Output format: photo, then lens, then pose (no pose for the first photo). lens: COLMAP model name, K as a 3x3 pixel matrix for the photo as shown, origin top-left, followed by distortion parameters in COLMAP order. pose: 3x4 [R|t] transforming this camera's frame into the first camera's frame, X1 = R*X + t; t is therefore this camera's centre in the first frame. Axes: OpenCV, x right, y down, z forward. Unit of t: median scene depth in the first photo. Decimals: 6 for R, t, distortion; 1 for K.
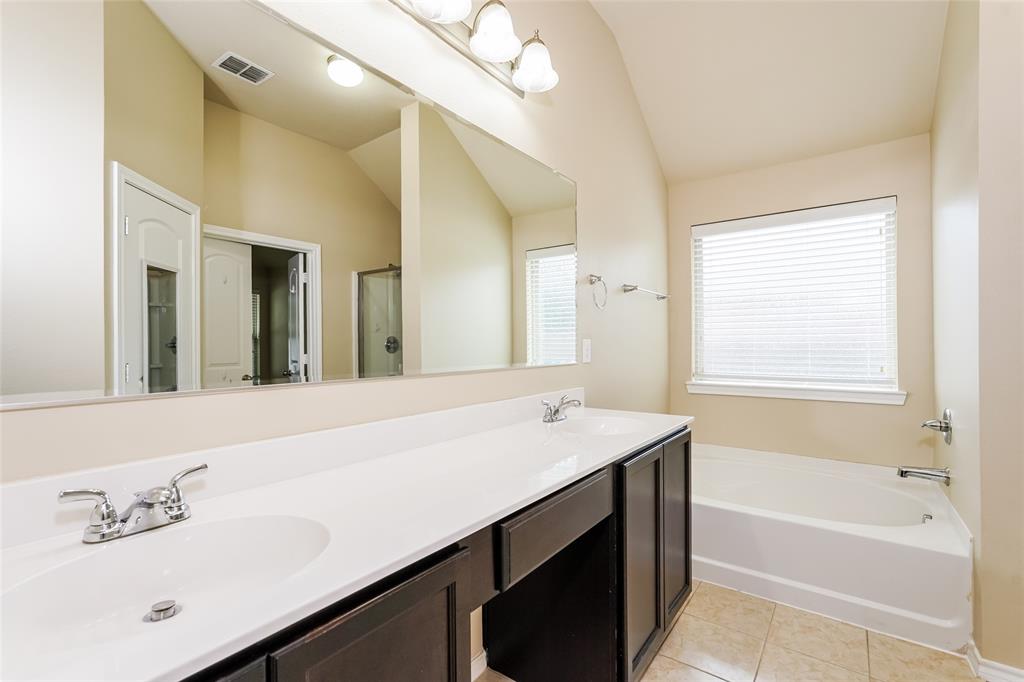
lens RADIAL K [[451.0, 0, 512.0], [0, 451.0, 340.7], [0, 0, 1]] dist [-0.015014, 0.004932]
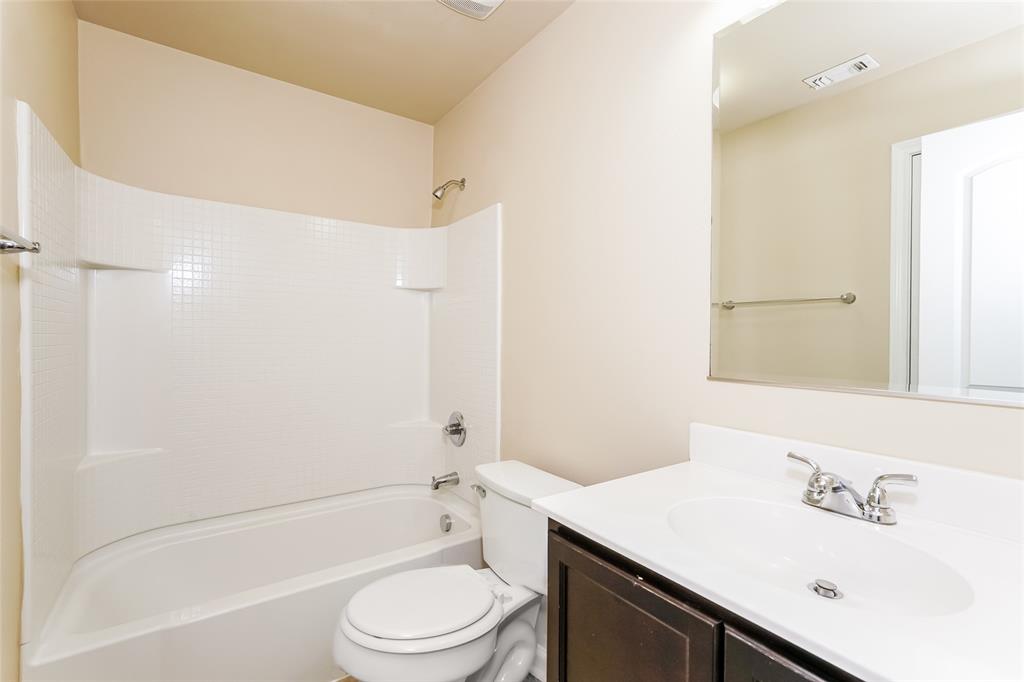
lens RADIAL K [[451.0, 0, 511.6], [0, 451.0, 340.4], [0, 0, 1]] dist [-0.015014, 0.004932]
pose [[-0.300193, 0.006240, -0.953858, 0.456589], [-0.001540, 0.999974, 0.007026, 0.004038], [0.953877, 0.003578, -0.300176, 0.600309]]
